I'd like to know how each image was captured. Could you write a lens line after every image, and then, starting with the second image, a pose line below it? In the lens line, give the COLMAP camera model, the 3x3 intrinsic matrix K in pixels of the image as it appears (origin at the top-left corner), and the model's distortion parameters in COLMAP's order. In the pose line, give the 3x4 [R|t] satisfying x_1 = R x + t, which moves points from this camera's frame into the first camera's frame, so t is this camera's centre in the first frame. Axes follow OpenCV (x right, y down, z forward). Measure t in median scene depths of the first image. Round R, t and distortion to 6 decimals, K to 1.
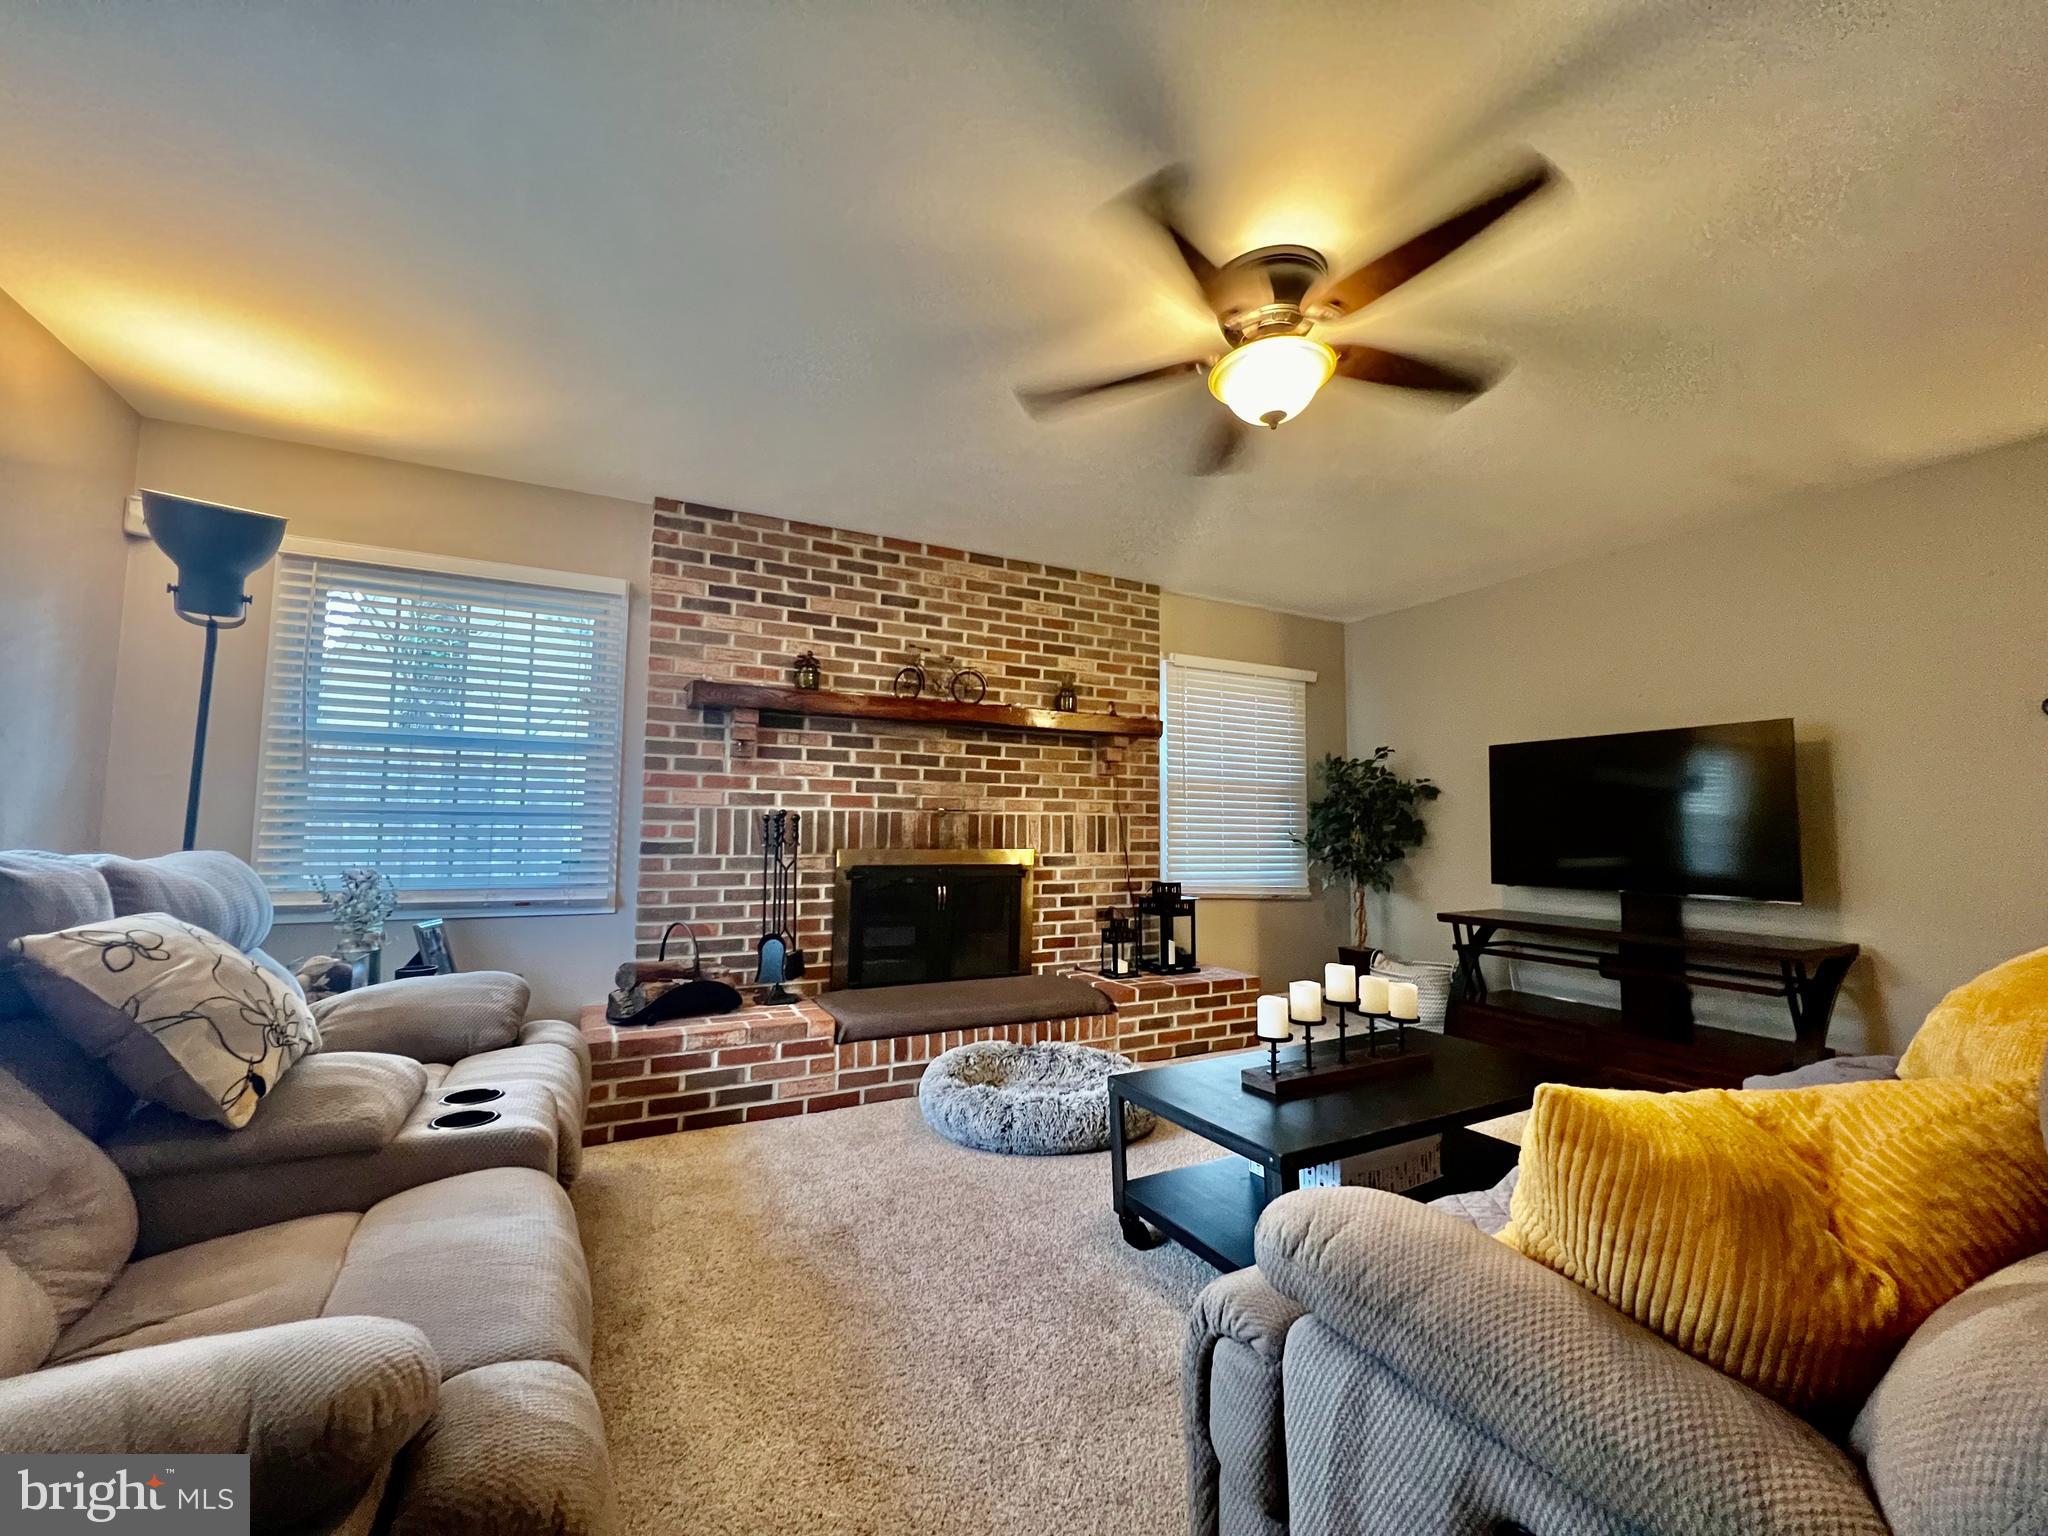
lens RADIAL K [[808.8, 0, 1030.1], [0, 808.8, 768.4], [0, 0, 1]] dist [-0.001046, -0.000014]
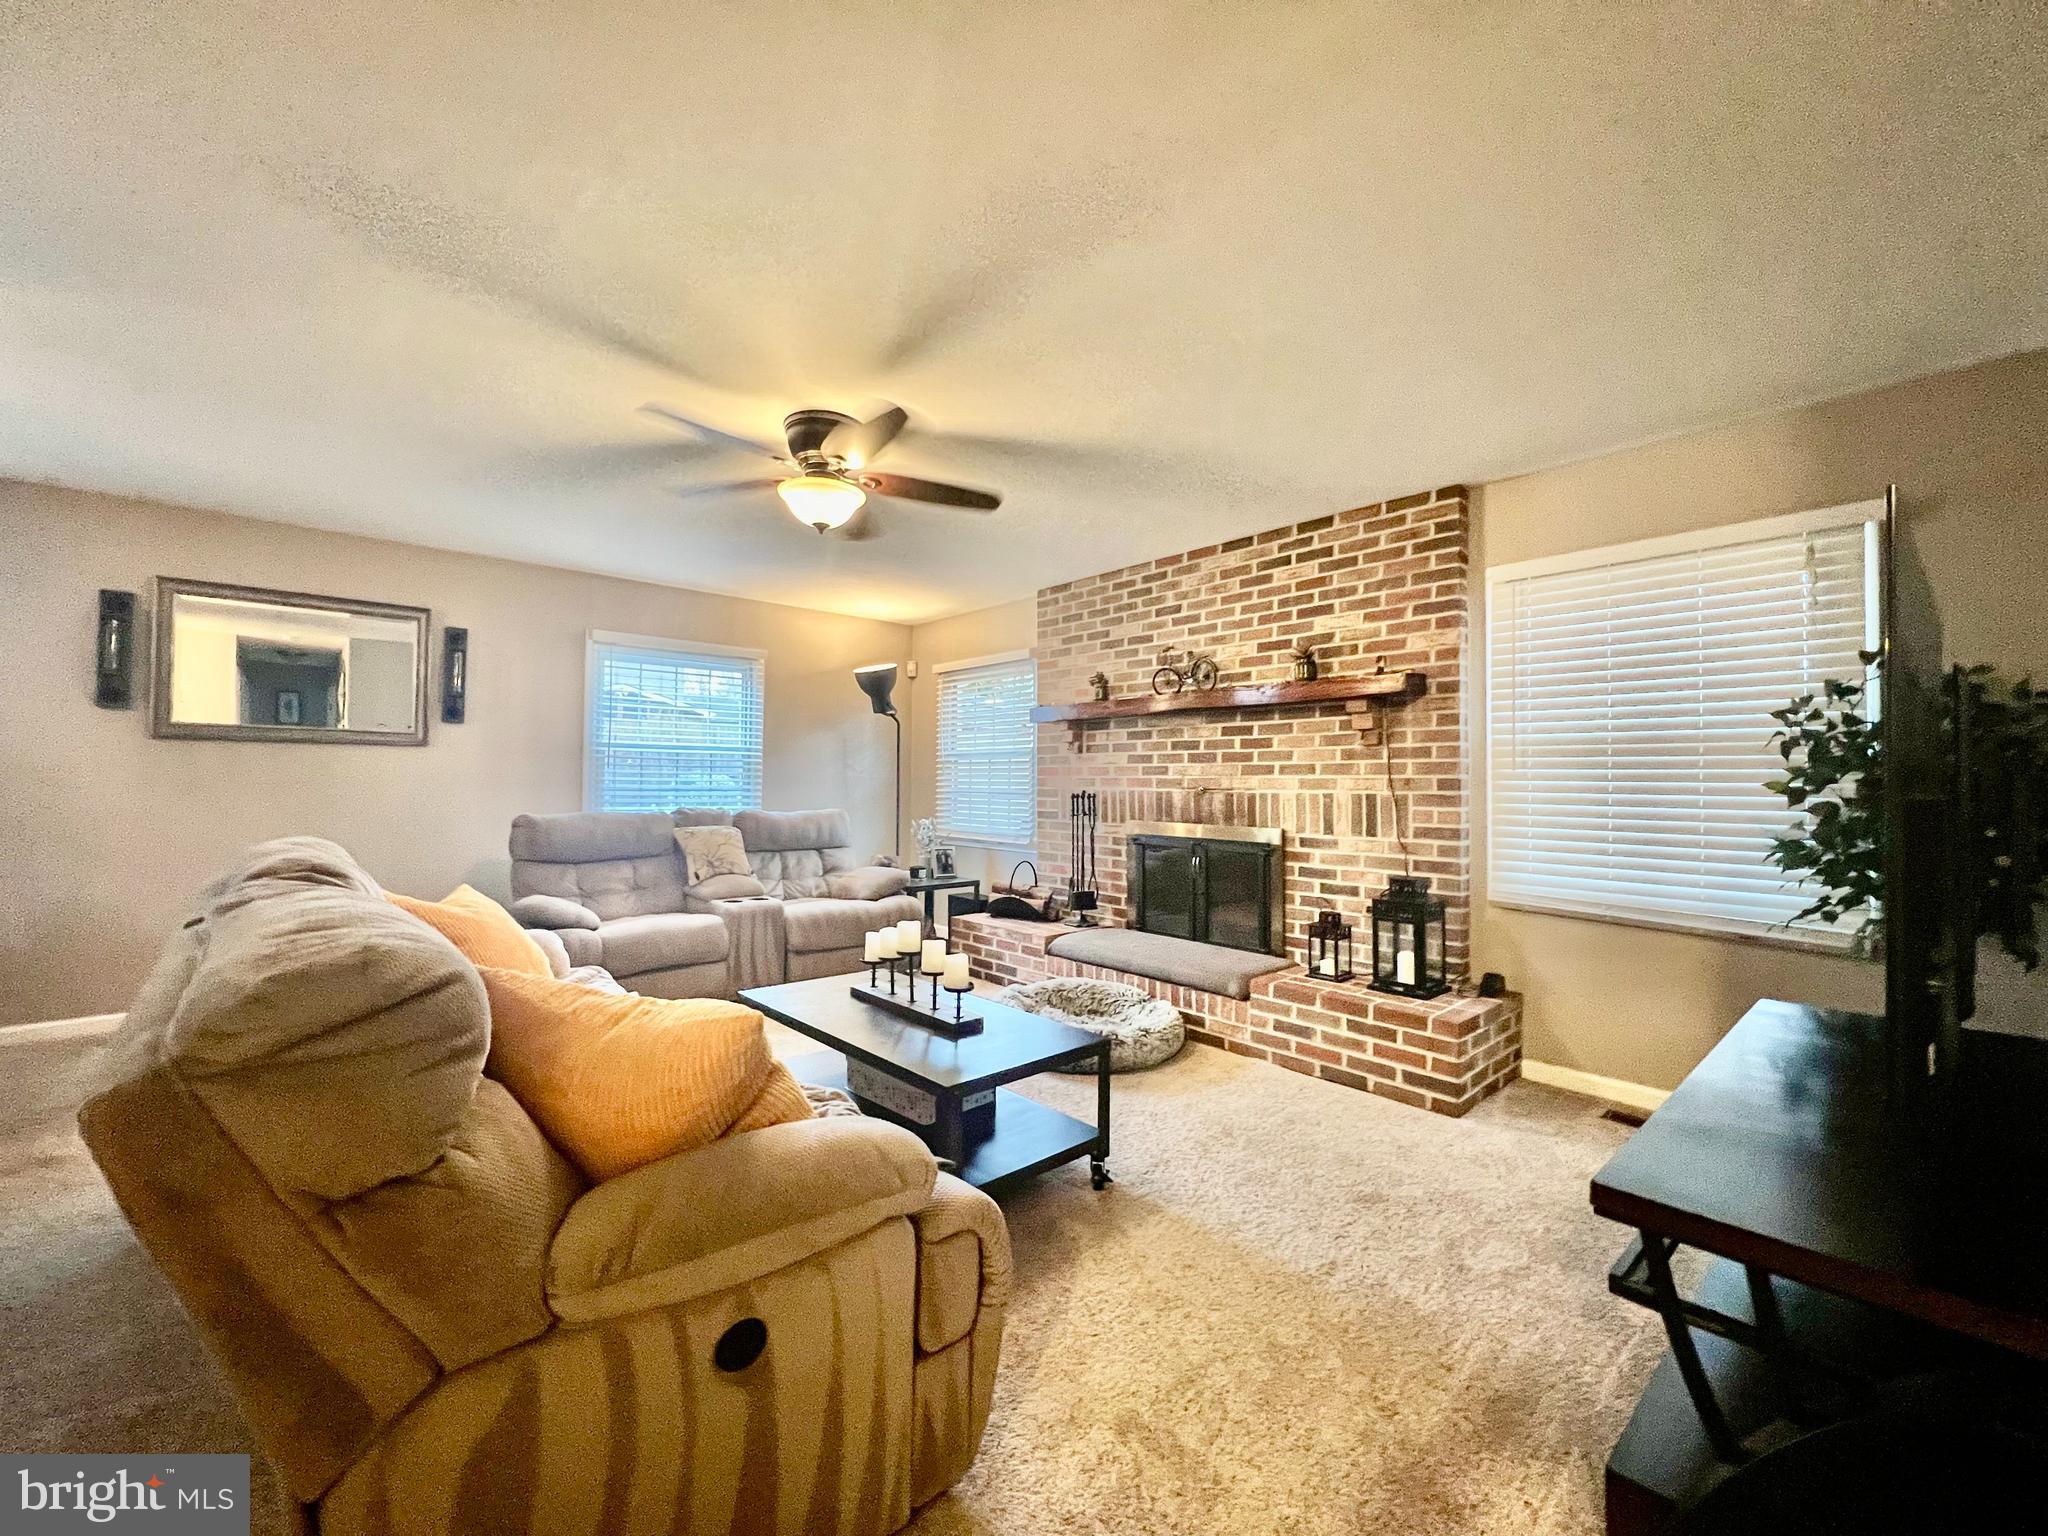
lens RADIAL K [[808.8, 0, 1031.7], [0, 808.8, 772.2], [0, 0, 1]] dist [-0.001046, -0.000014]
pose [[0.262865, -0.024314, -0.964526, 0.864643], [0.061569, 0.998068, -0.008380, 0.022718], [0.962866, -0.057182, 0.263854, 0.466497]]
